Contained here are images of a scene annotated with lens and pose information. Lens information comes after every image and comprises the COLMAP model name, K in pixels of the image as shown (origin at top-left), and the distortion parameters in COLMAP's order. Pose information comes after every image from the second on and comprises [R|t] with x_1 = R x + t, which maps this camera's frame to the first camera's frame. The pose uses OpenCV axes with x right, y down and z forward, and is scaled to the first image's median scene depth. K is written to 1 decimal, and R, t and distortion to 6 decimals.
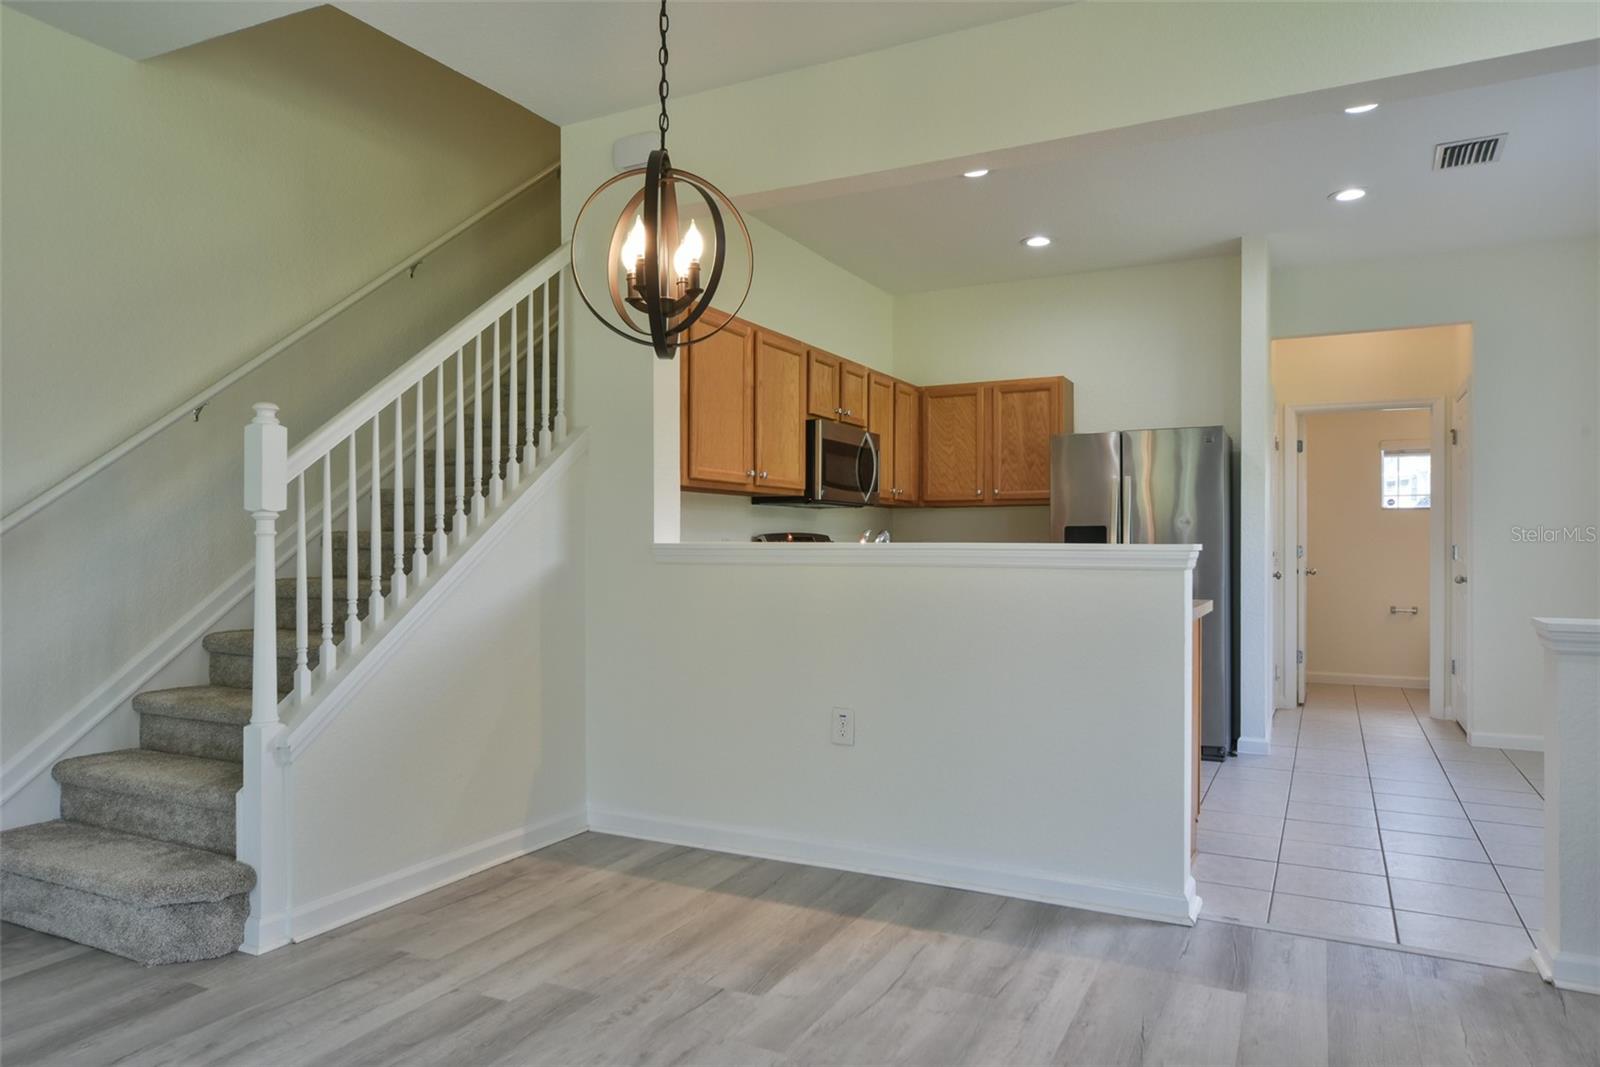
lens RADIAL K [[1026.5, 0, 807.4], [0, 1026.5, 535.3], [0, 0, 1]] dist [0.004005, 0.000998]
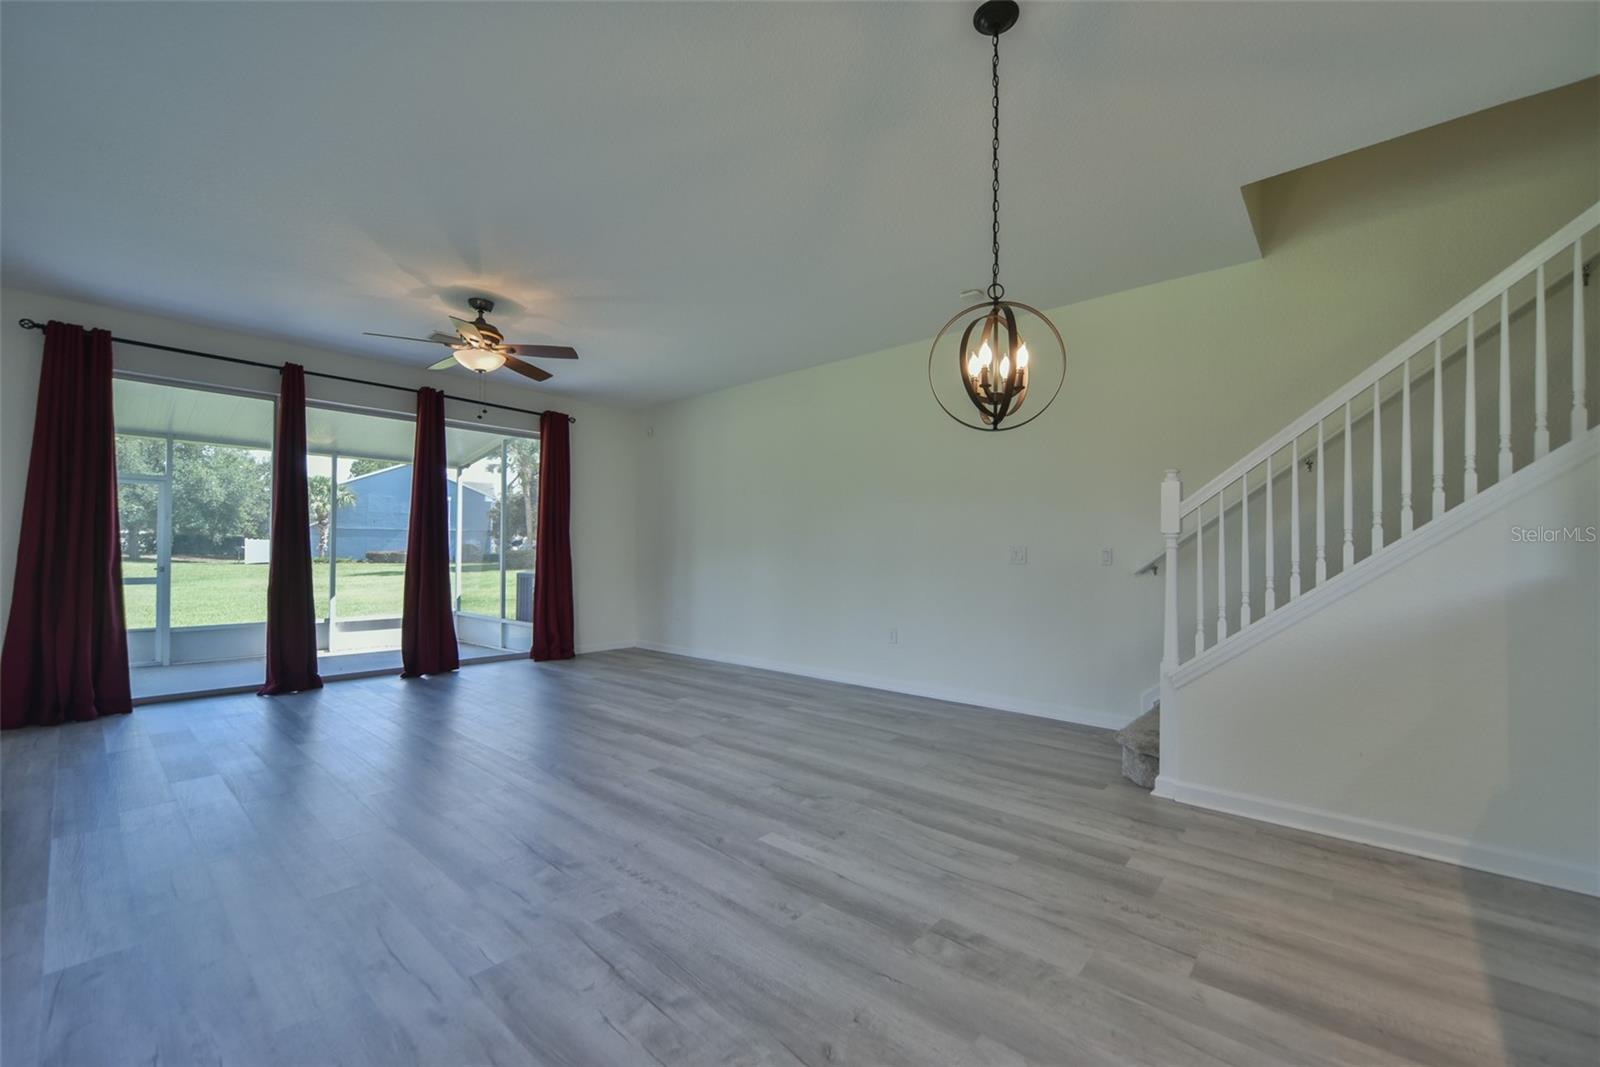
lens RADIAL K [[641.6, 0, 811.2], [0, 641.6, 547.5], [0, 0, 1]] dist [-0.007520, 0.000418]
pose [[-0.244886, -0.010778, -0.969492, 0.331837], [0.002887, 0.999926, -0.011846, 0.005788], [0.969548, -0.005699, -0.244837, 0.376339]]
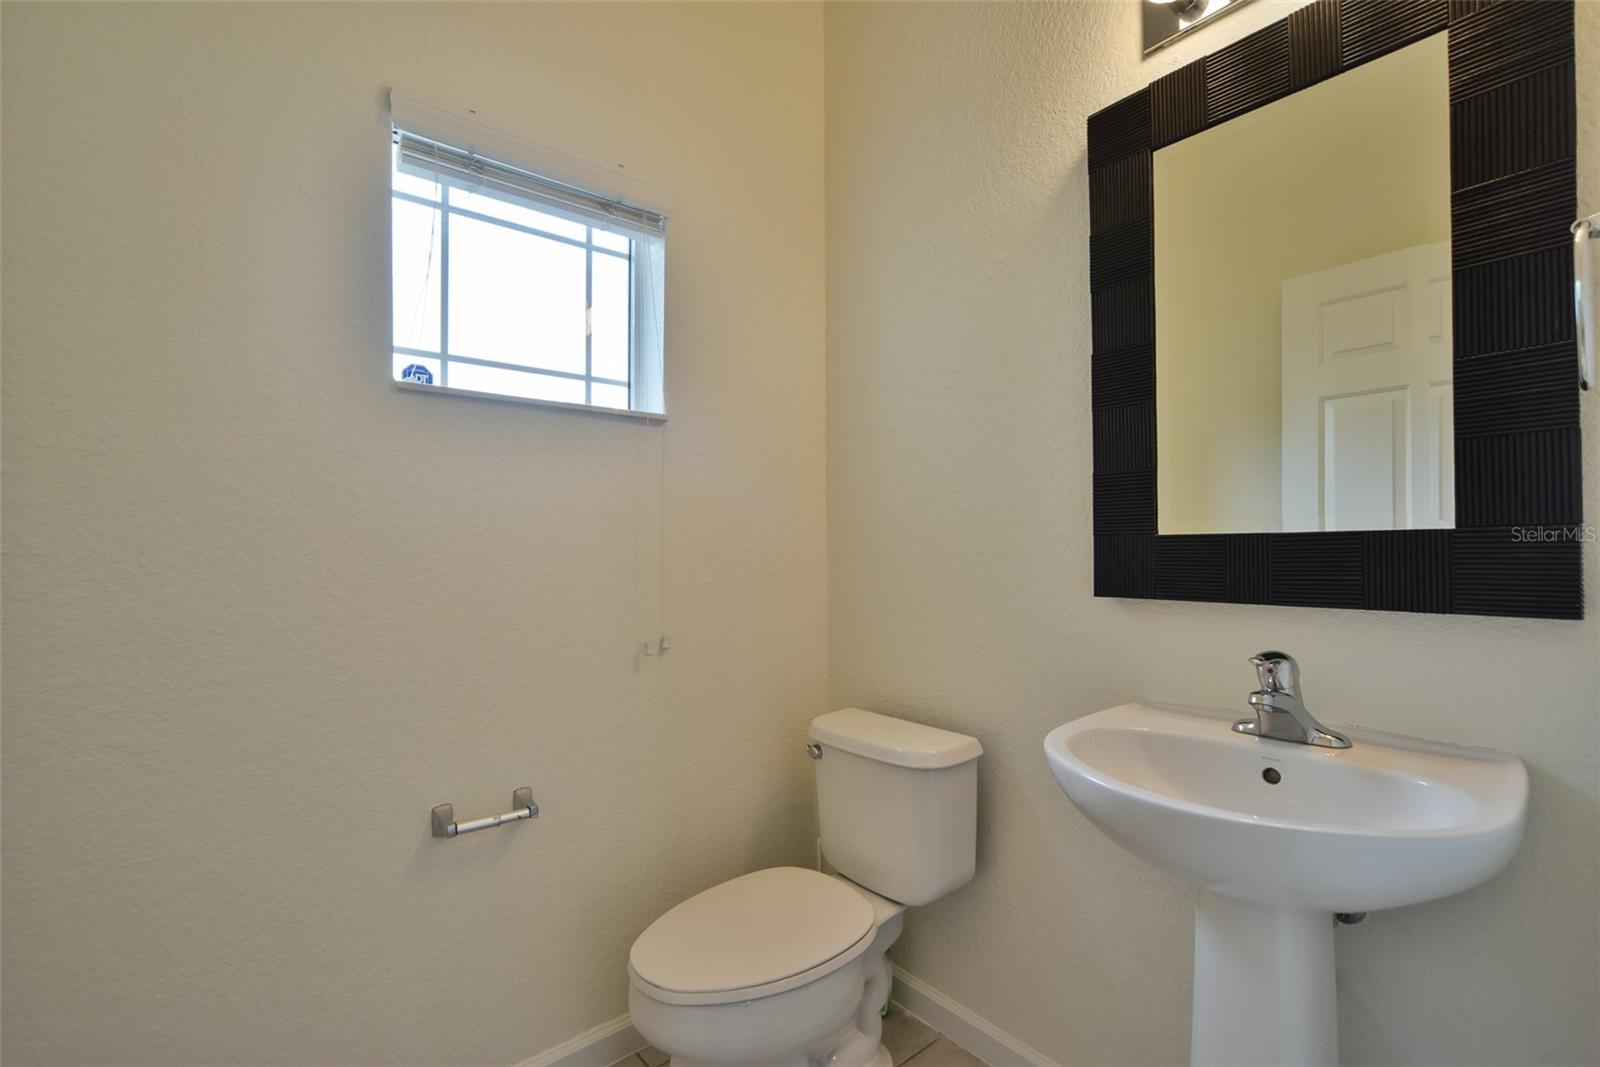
lens RADIAL K [[707.3, 0, 801.5], [0, 707.3, 541.3], [0, 0, 1]] dist [-0.000697, -0.000038]
pose [[0.398116, -0.000289, 0.917335, 0.697075], [-0.002293, 0.999997, 0.001310, 0.011680], [-0.917332, -0.002625, 0.398114, 1.320729]]
